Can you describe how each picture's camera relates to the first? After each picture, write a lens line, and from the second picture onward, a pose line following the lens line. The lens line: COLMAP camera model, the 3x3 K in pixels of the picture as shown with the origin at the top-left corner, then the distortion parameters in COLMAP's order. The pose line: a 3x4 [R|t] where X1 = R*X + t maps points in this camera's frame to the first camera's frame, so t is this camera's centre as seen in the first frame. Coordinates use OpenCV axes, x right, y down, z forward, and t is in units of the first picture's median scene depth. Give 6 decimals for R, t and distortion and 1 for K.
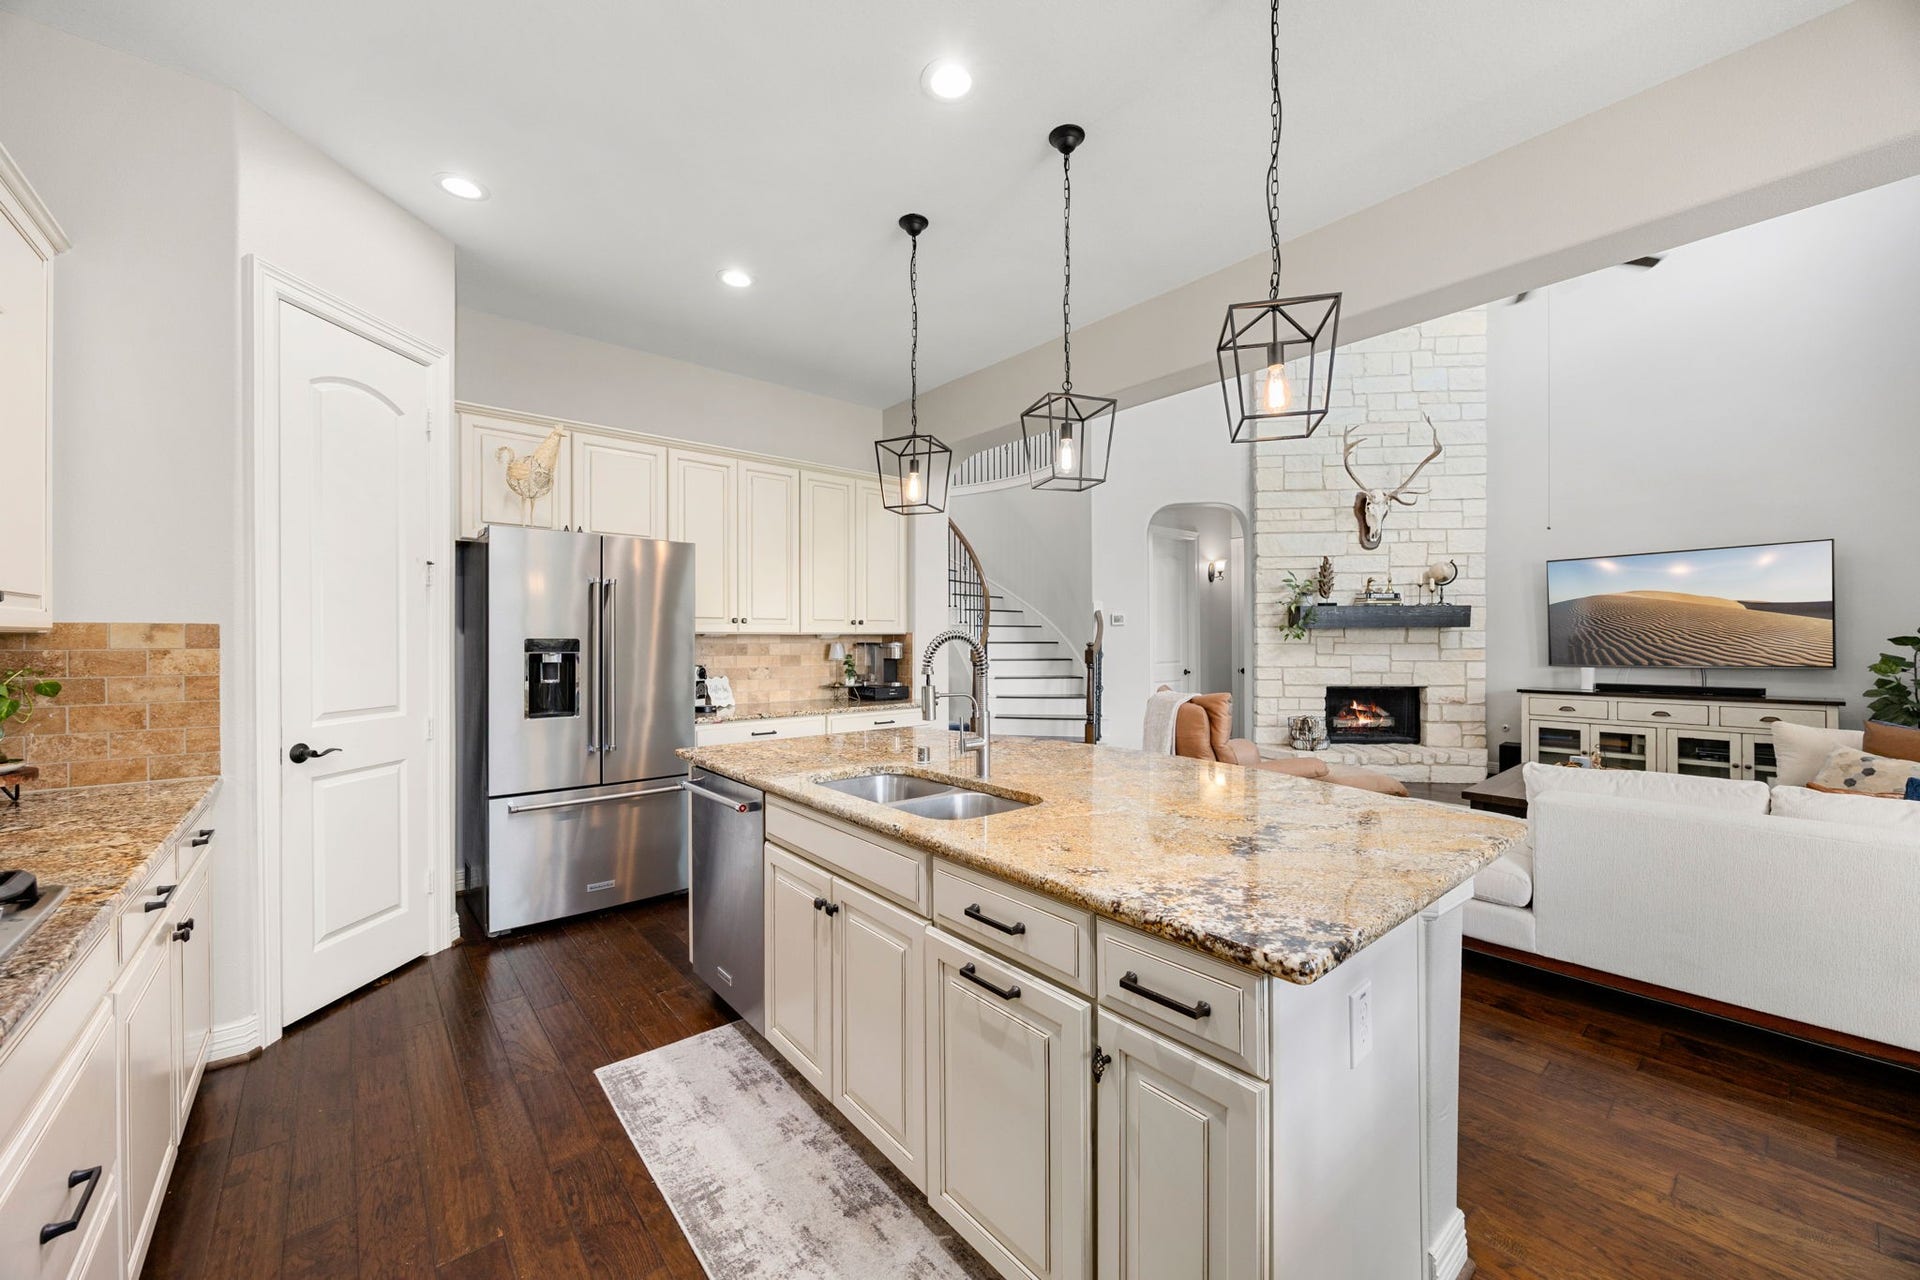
lens RADIAL K [[734.1, 0, 957.6], [0, 734.1, 642.7], [0, 0, 1]] dist [0.000883, -0.000214]
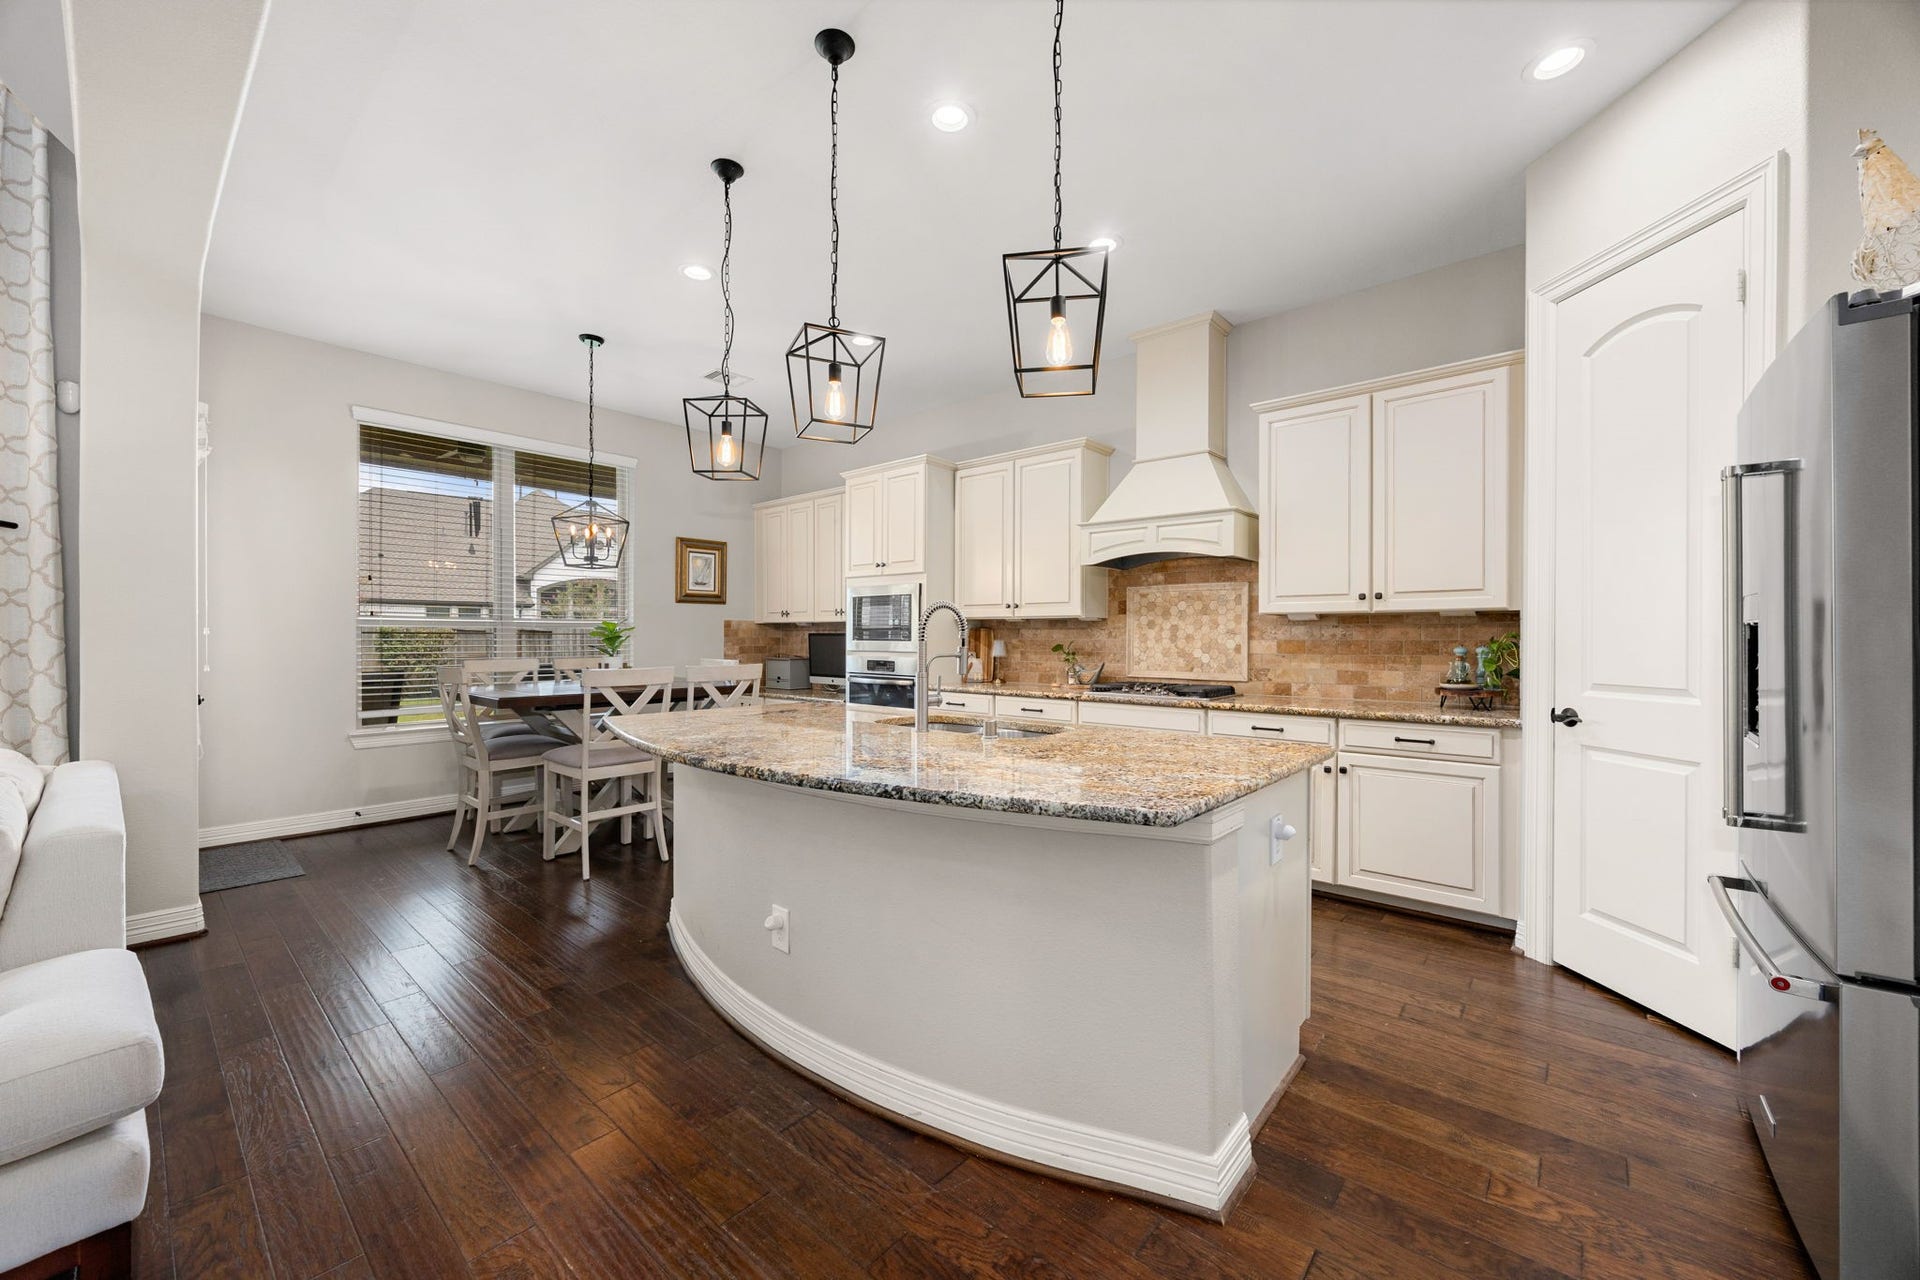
lens RADIAL K [[734.1, 0, 960.0], [0, 734.1, 645.8], [0, 0, 1]] dist [0.000883, -0.000214]
pose [[-0.988070, 0.001063, -0.154004, 0.066515], [-0.001175, 0.999895, 0.014437, 0.016580], [0.154003, 0.014446, -0.987965, 0.957598]]
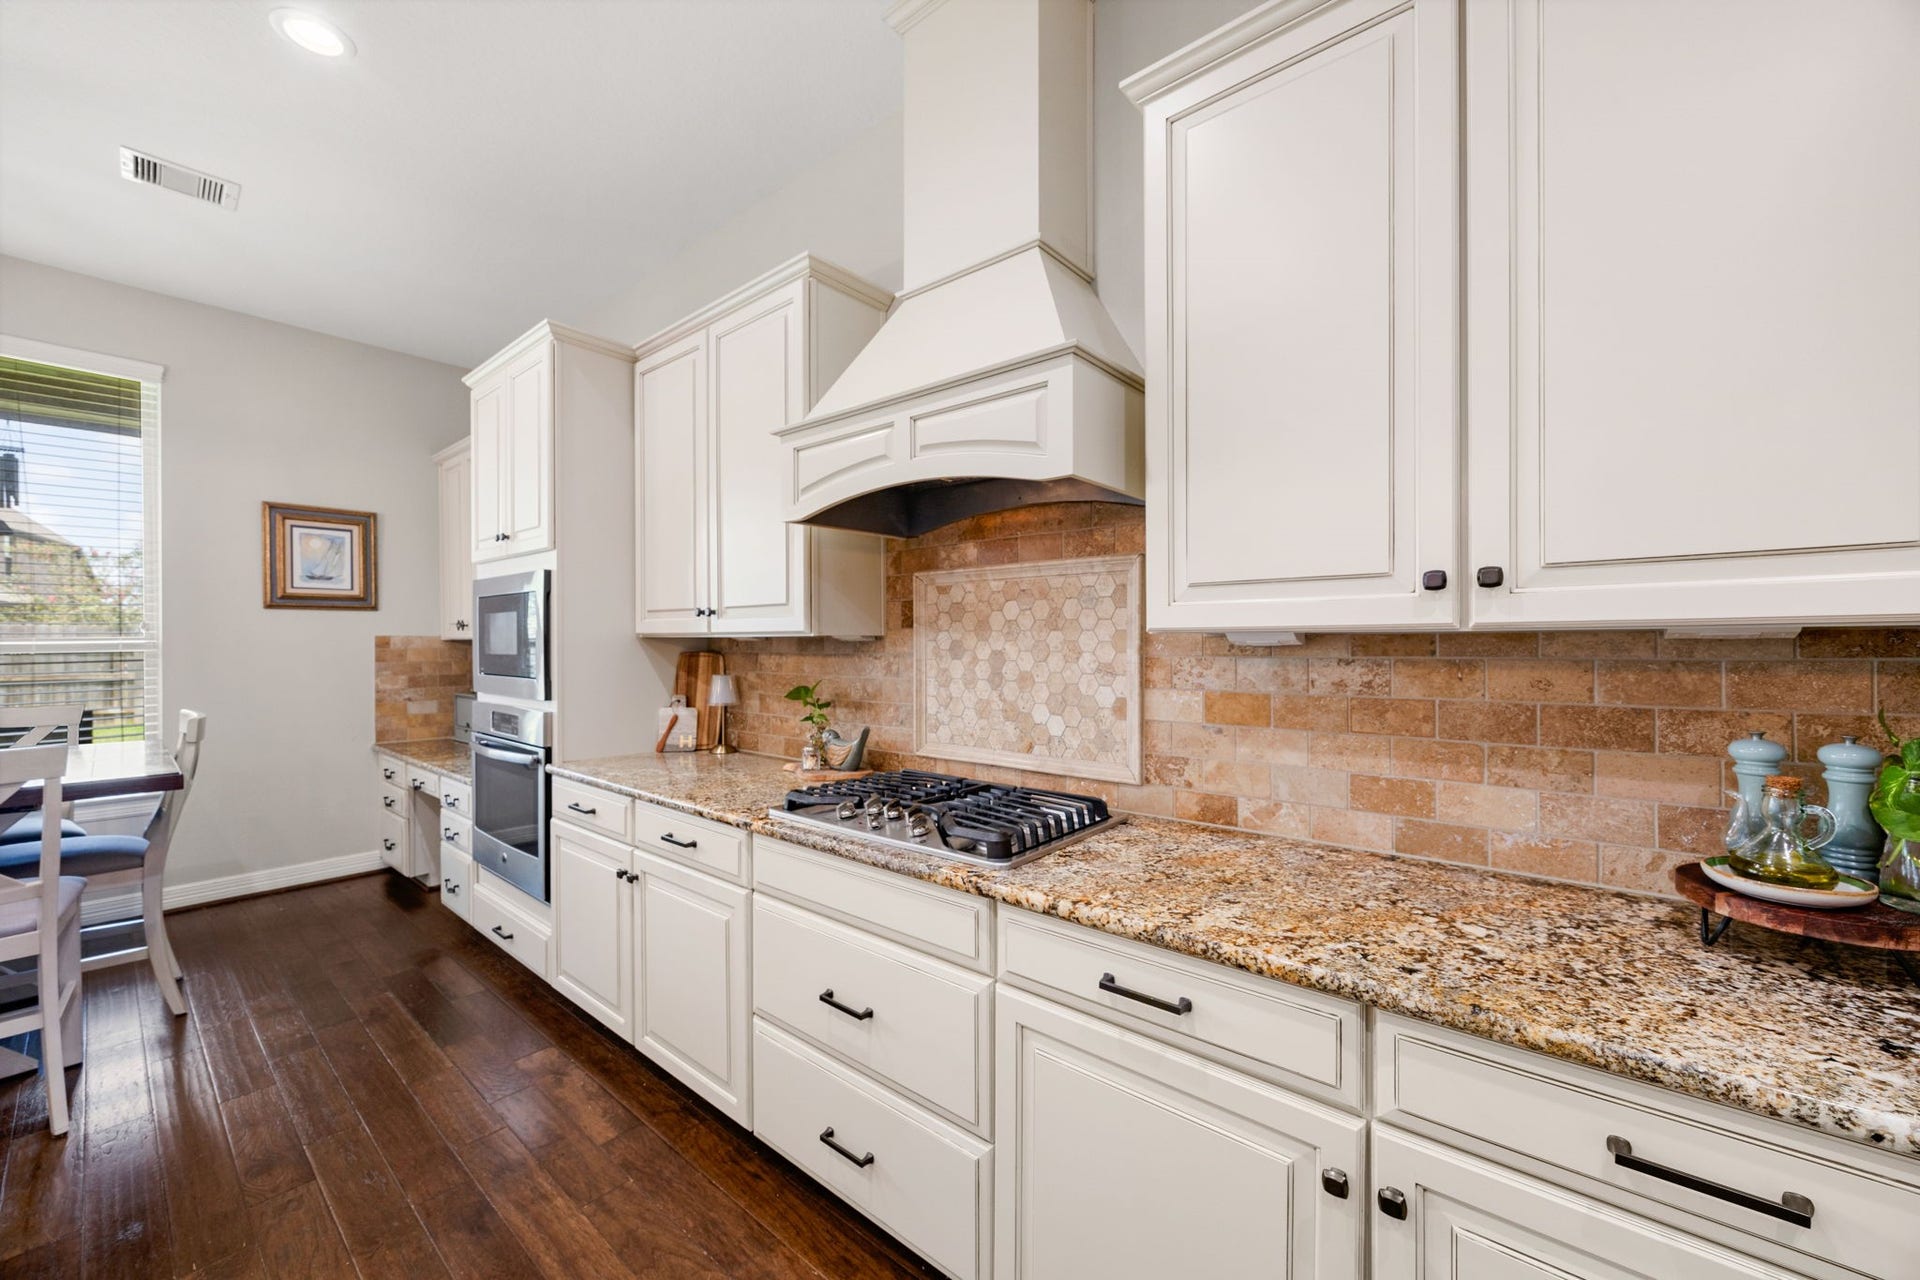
lens RADIAL K [[734.1, 0, 957.0], [0, 734.1, 643.9], [0, 0, 1]] dist [0.000883, -0.000214]
pose [[-0.986276, 0.004275, -0.165050, -0.238901], [0.003415, 0.999979, 0.005492, -0.002873], [0.165070, 0.004853, -0.986270, 0.521600]]
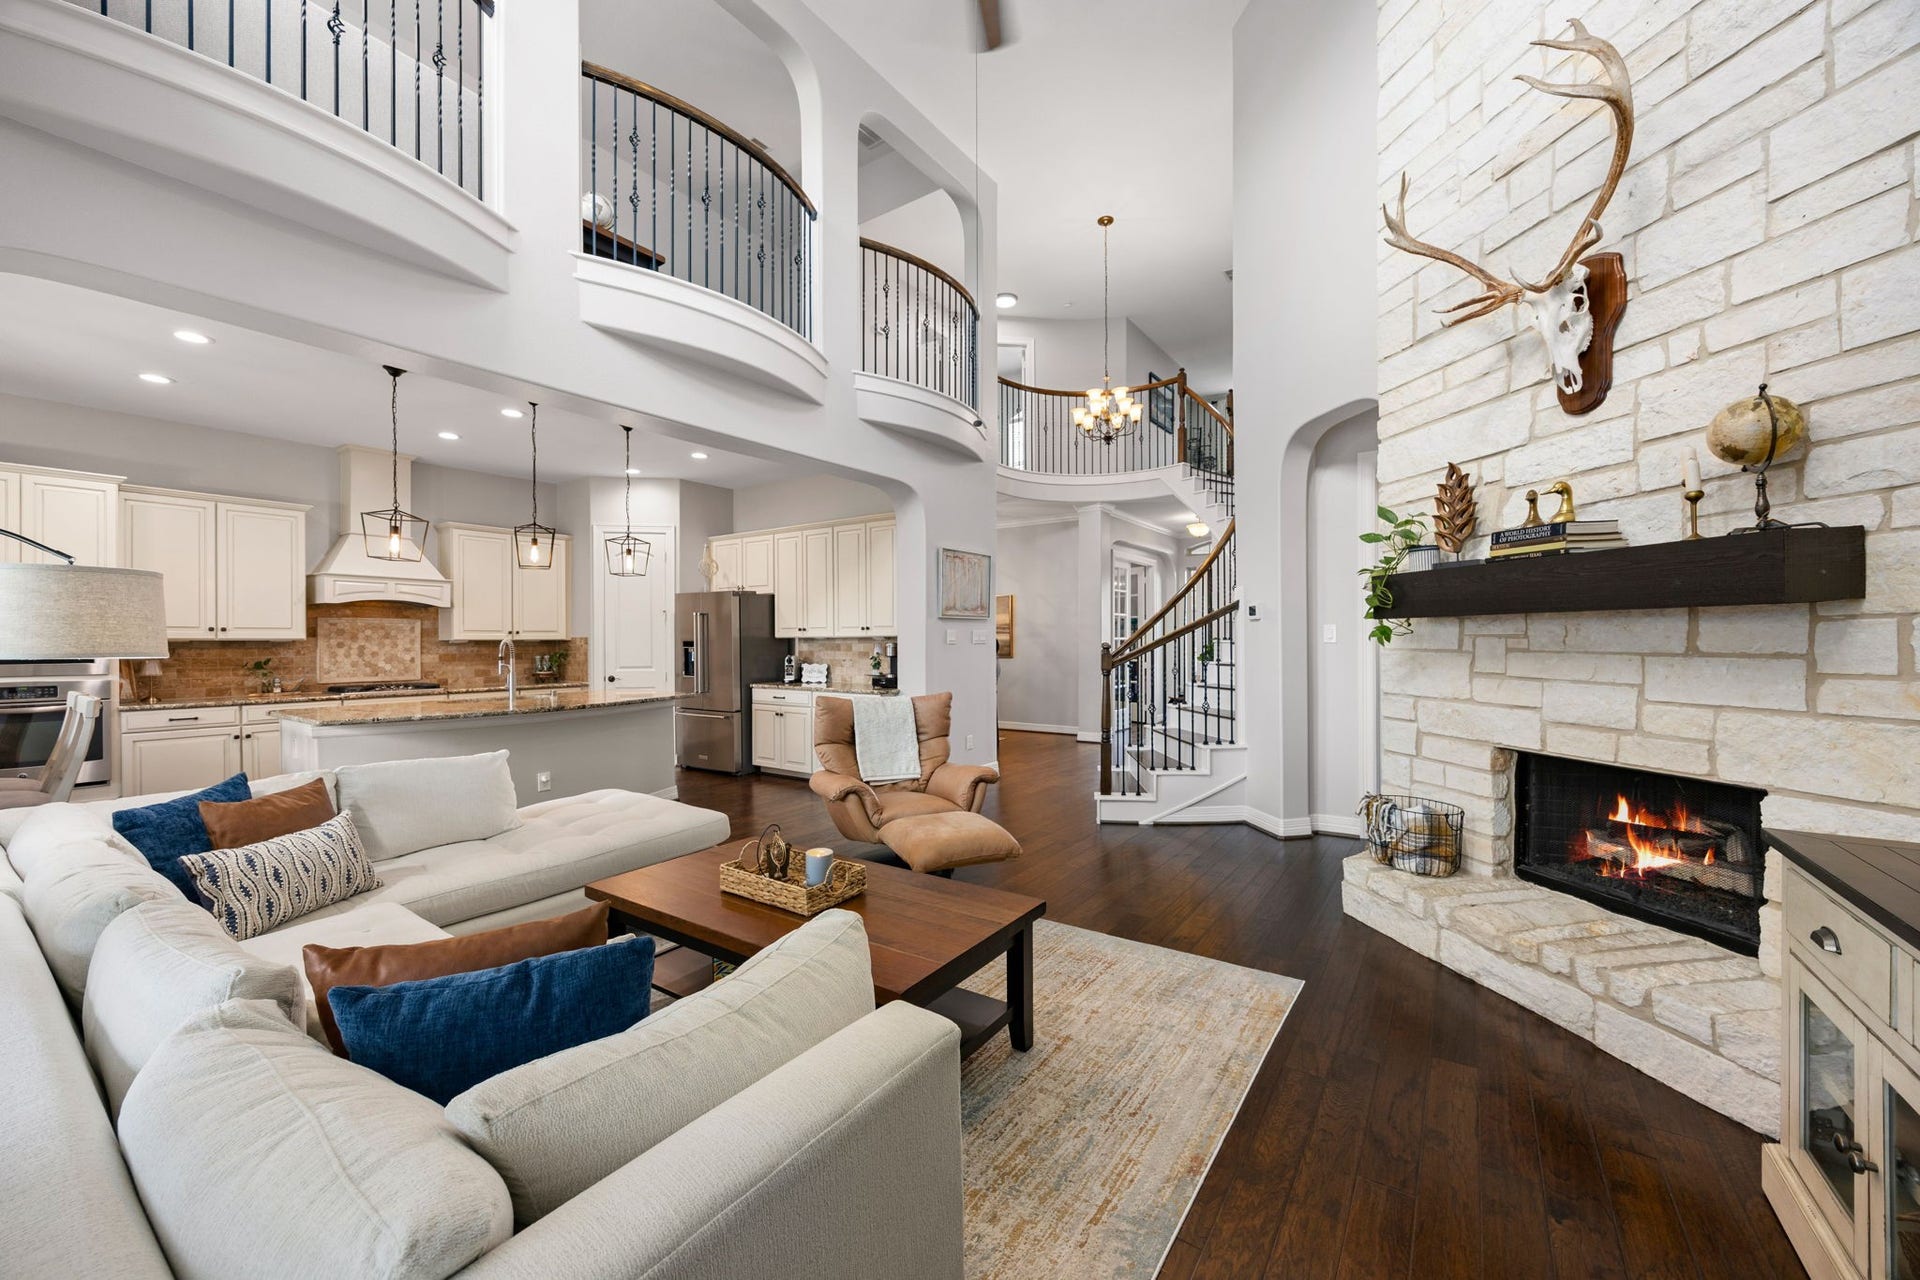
lens RADIAL K [[734.1, 0, 954.1], [0, 734.1, 637.2], [0, 0, 1]] dist [0.000883, -0.000214]
pose [[0.246347, -0.001207, -0.969181, 1.213621], [-0.000338, 0.999999, -0.001332, -0.009620], [0.969182, 0.000655, 0.246346, 0.817035]]
